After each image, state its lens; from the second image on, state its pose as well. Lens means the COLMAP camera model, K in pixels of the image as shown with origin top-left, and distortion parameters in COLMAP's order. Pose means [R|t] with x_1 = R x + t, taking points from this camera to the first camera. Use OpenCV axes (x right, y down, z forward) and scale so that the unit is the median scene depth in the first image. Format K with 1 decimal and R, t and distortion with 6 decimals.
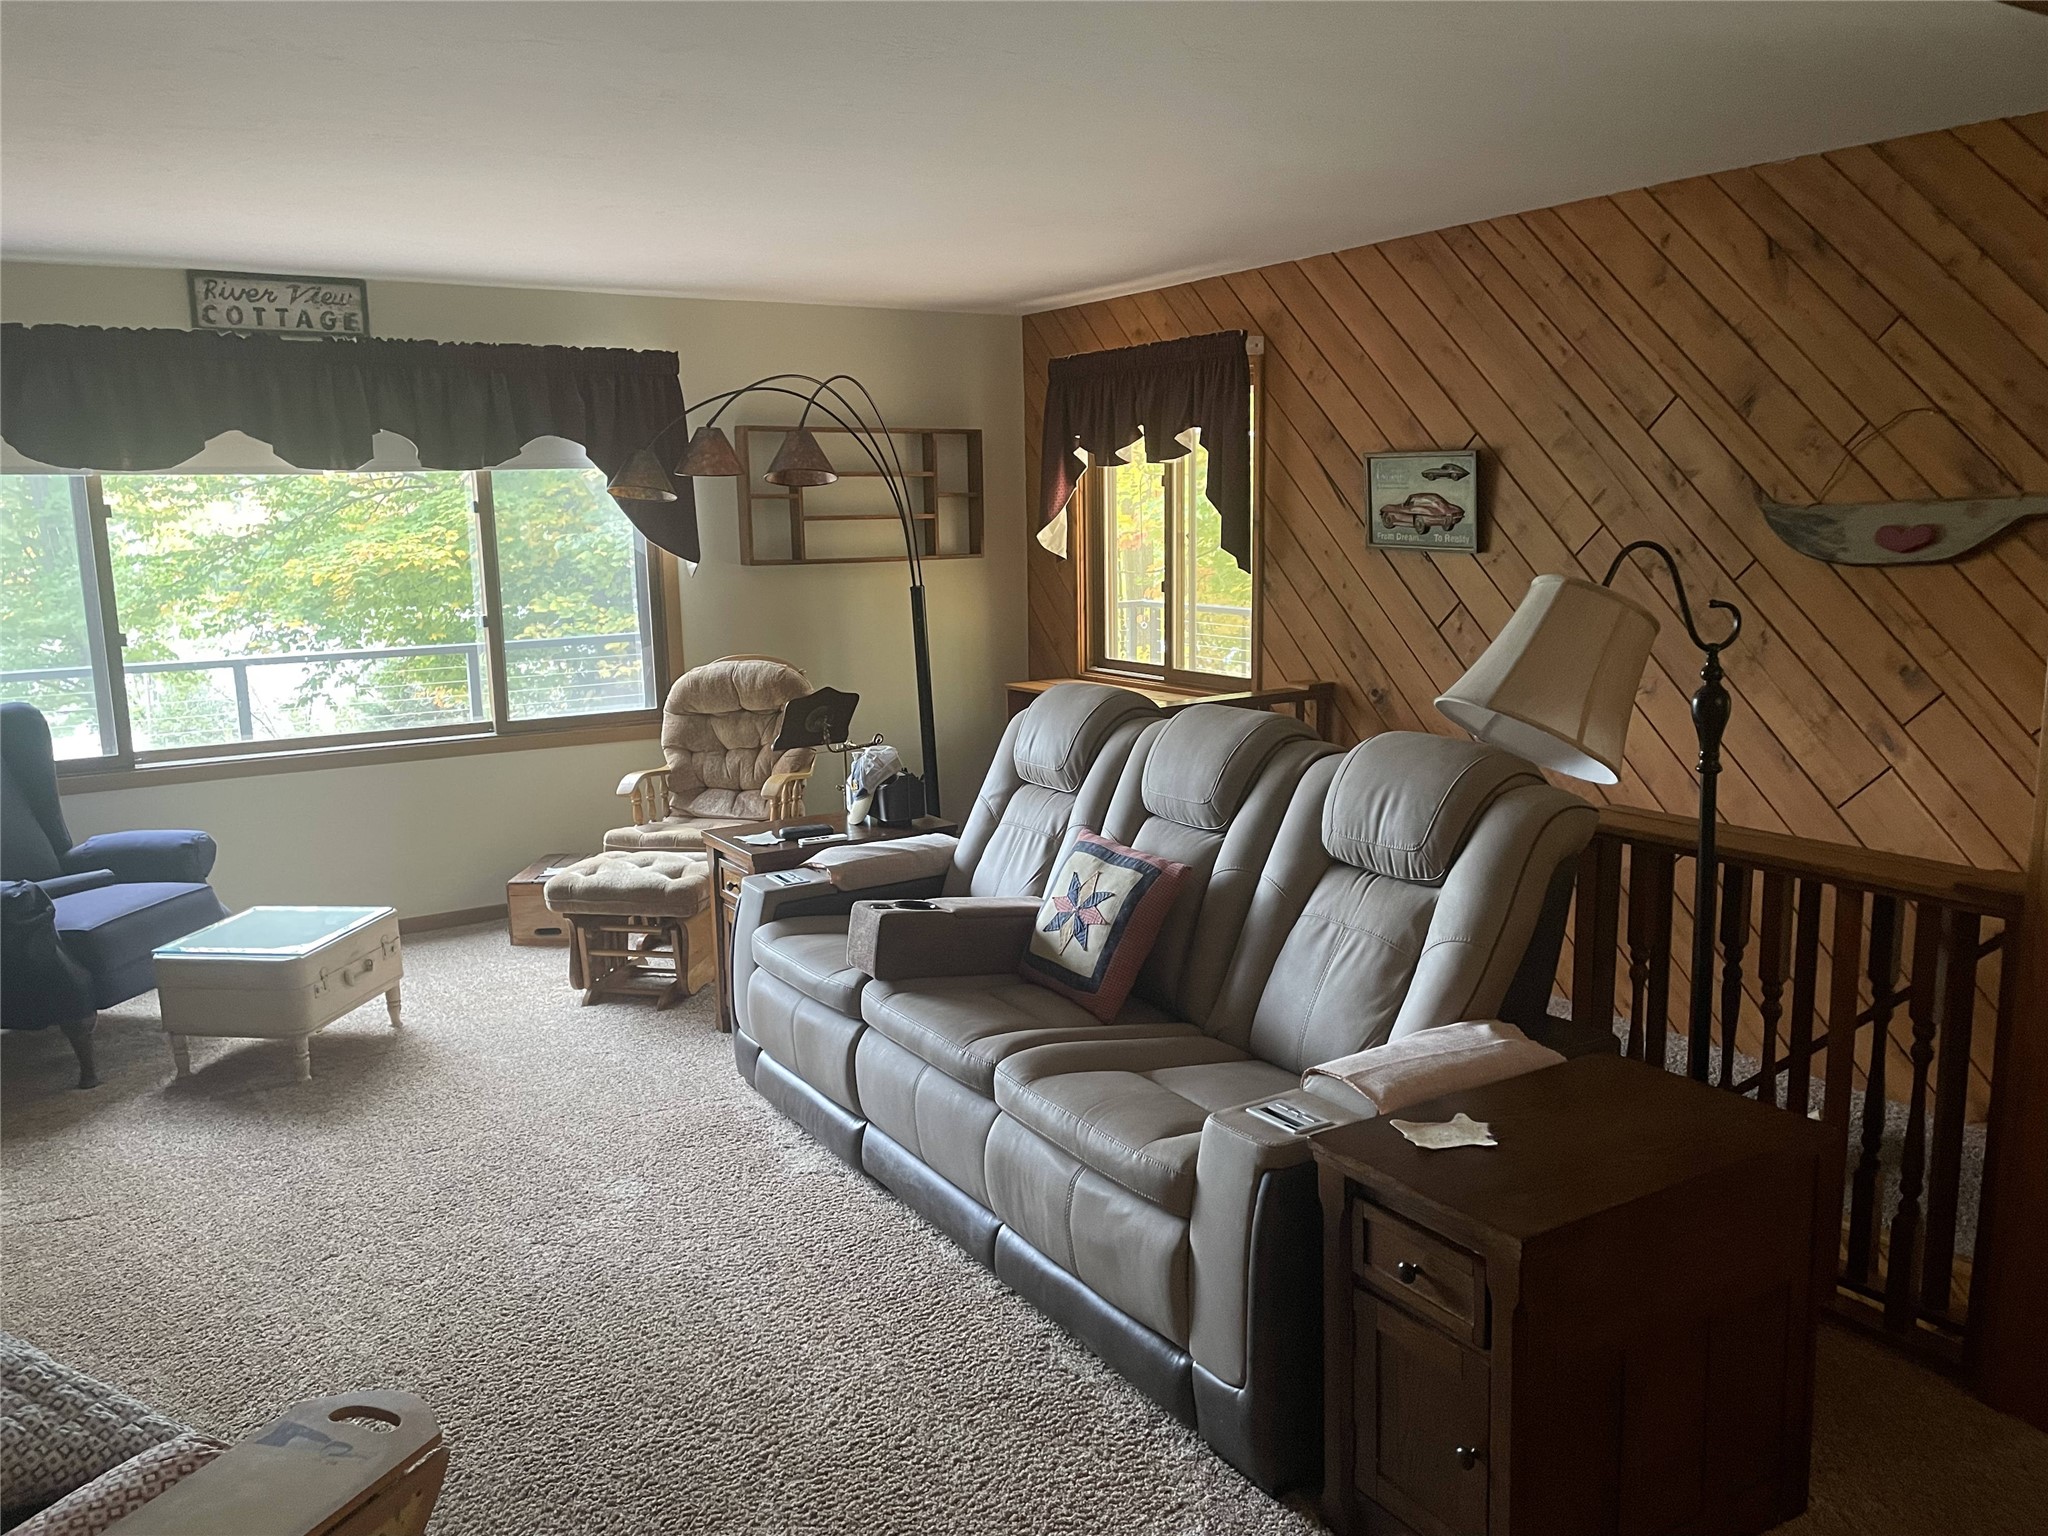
lens RADIAL K [[1535.5, 0, 1014.2], [0, 1535.5, 772.3], [0, 0, 1]] dist [0.092544, -0.114794]
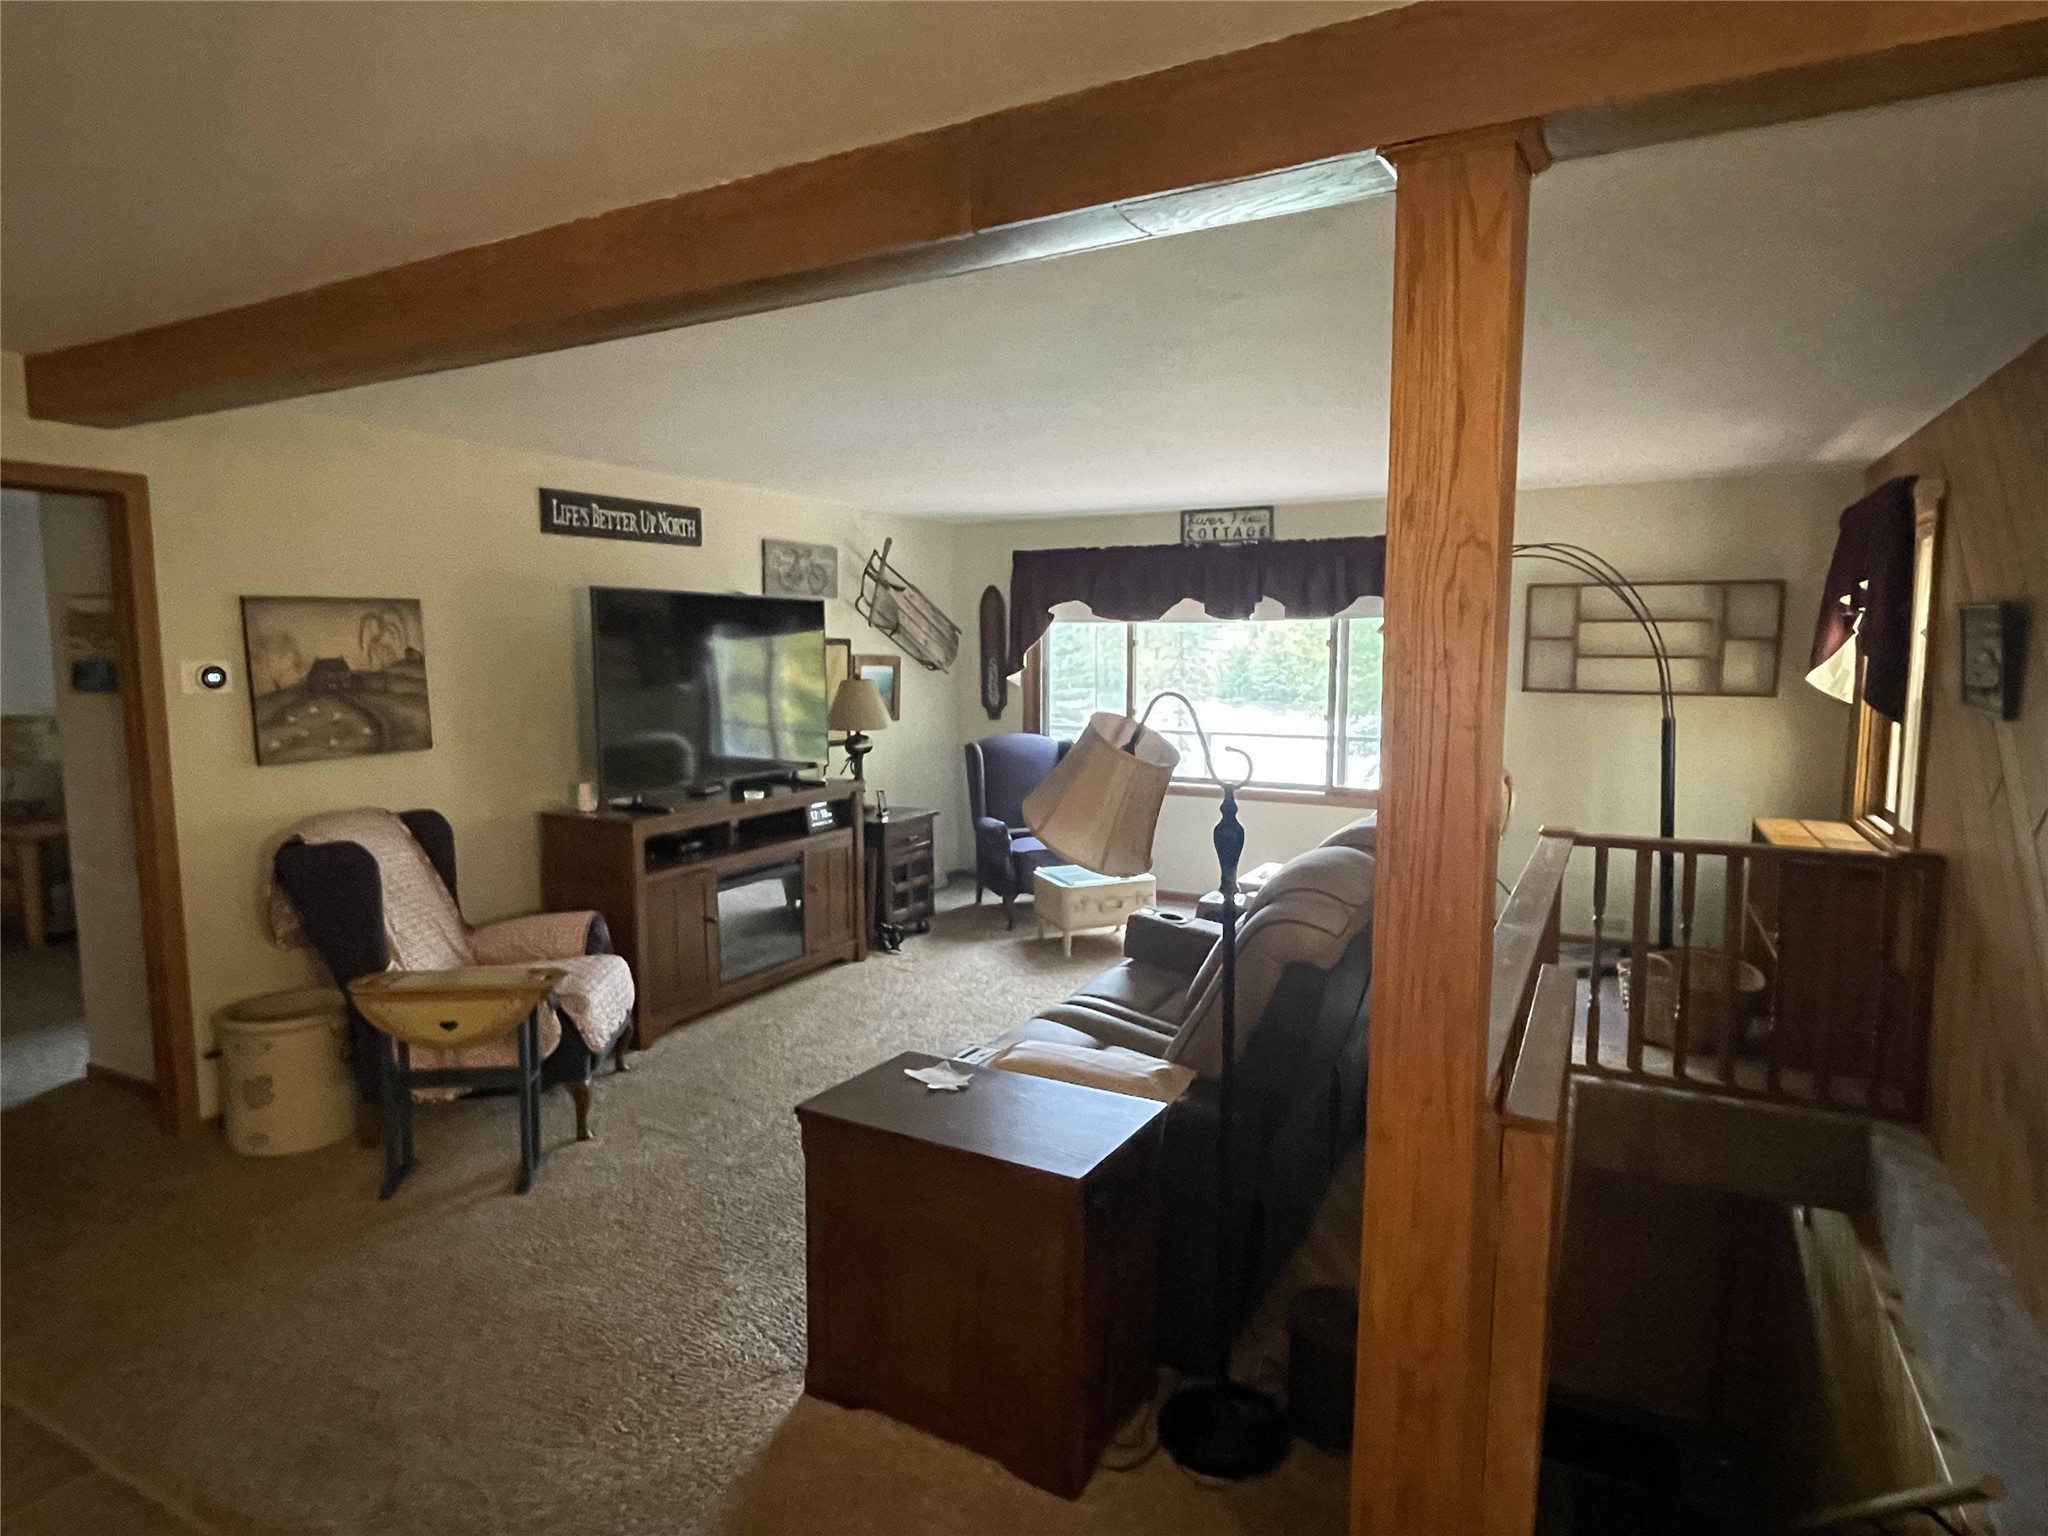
lens RADIAL K [[1149.3, 0, 1016.8], [0, 1149.3, 767.4], [0, 0, 1]] dist [-0.005174, 0.000749]
pose [[0.494284, 0.112649, -0.861971, 0.565665], [-0.159853, 0.986438, 0.037249, -0.051584], [0.854476, 0.119377, 0.505588, 0.215675]]
